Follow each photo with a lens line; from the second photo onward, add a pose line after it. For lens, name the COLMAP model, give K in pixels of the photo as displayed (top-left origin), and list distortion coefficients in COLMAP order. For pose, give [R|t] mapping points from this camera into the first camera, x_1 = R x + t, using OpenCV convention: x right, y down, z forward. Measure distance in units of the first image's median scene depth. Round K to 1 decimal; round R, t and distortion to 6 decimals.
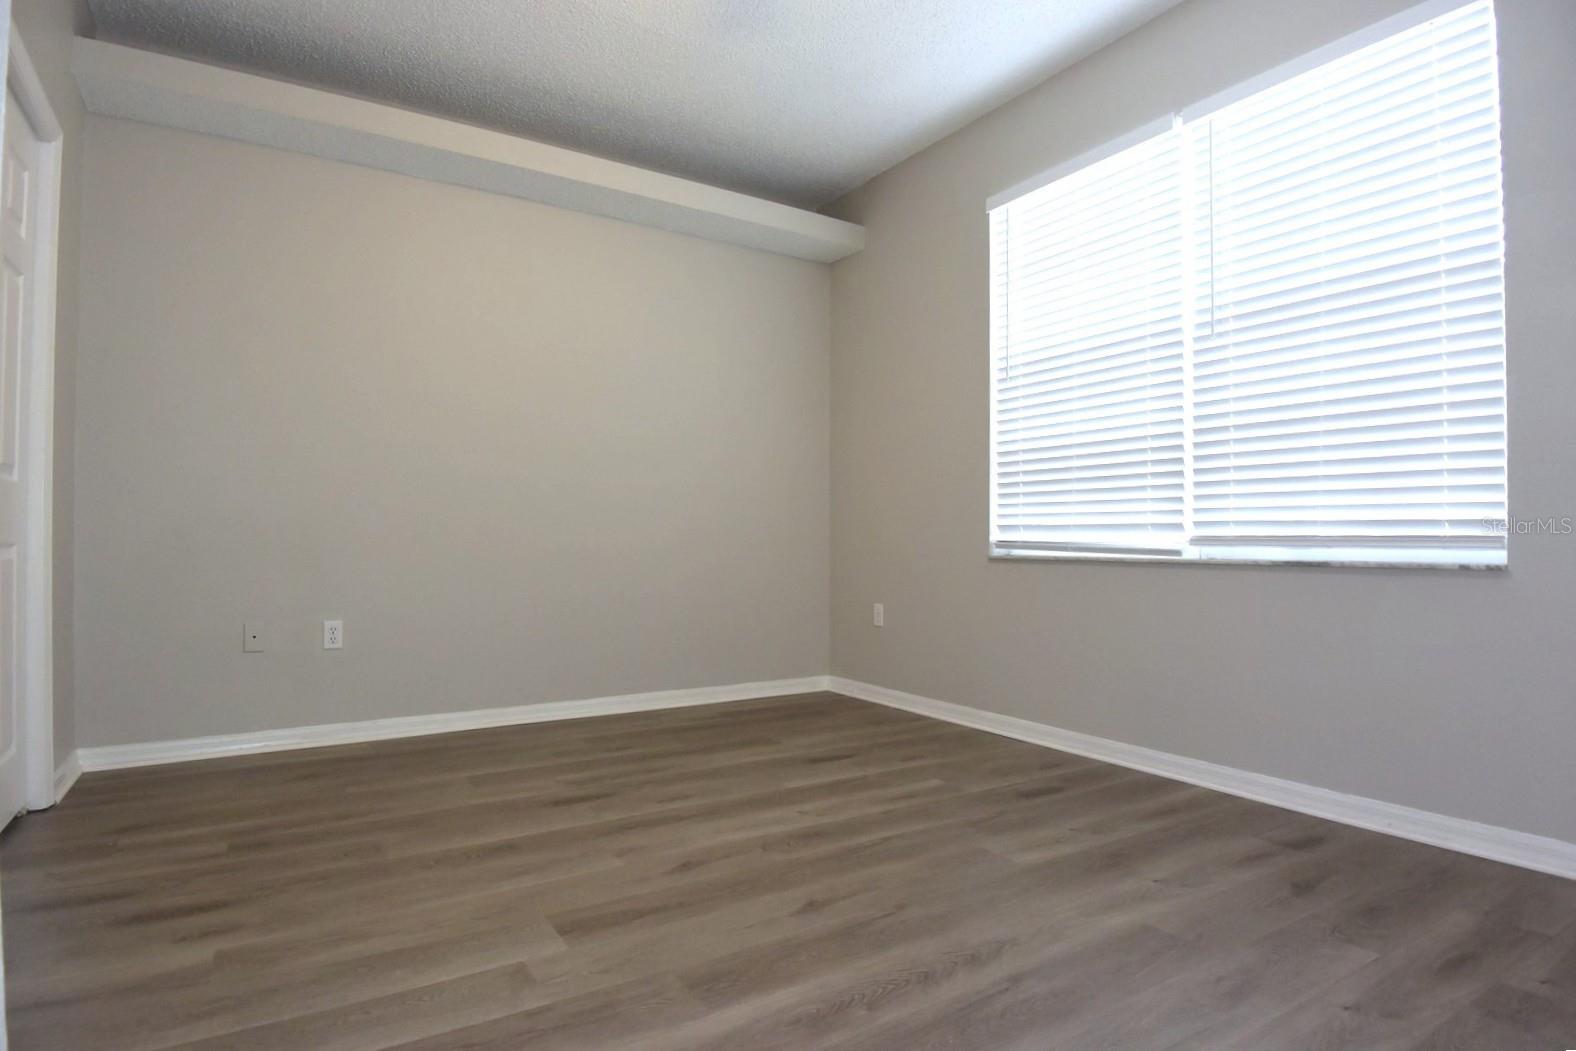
lens RADIAL K [[845.9, 0, 788.0], [0, 845.9, 525.5], [0, 0, 1]] dist [0.002163, -0.025842]
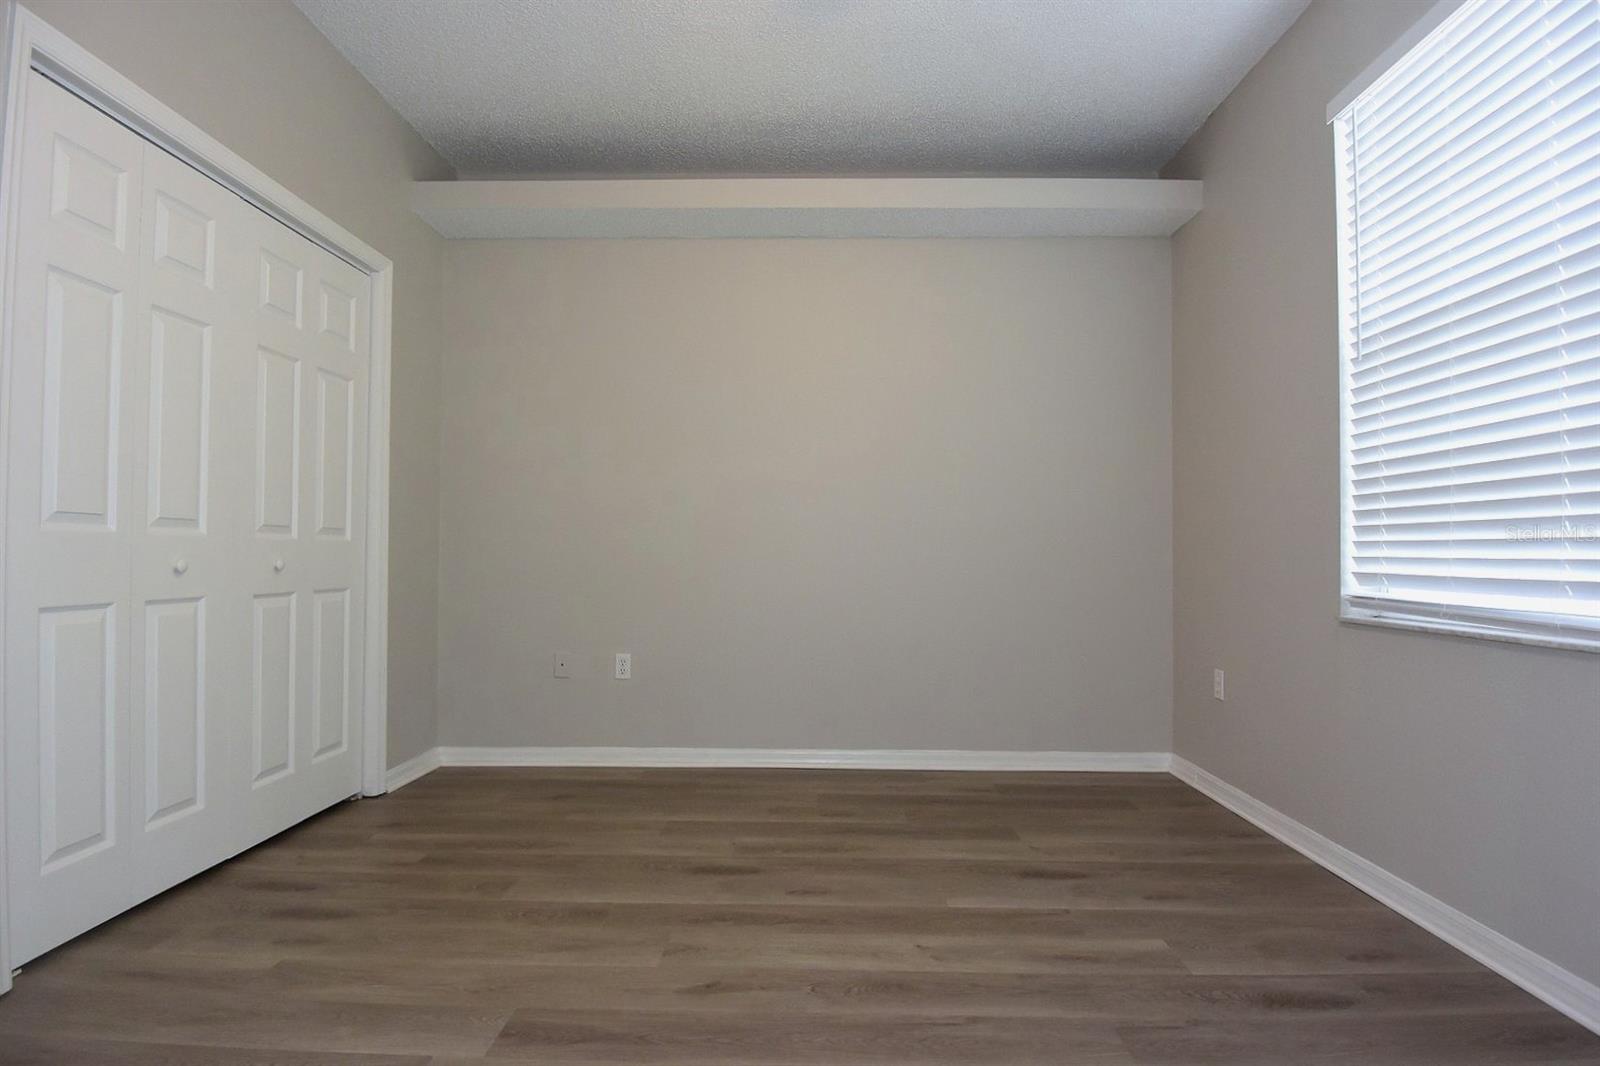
lens RADIAL K [[841.4, 0, 800.0], [0, 841.4, 533.0], [0, 0, 1]] dist [0.003183, -0.030454]
pose [[0.834710, -0.014220, -0.550505, 0.312632], [0.008111, 0.999876, -0.013530, -0.034090], [0.550629, 0.006829, 0.834722, 0.241234]]
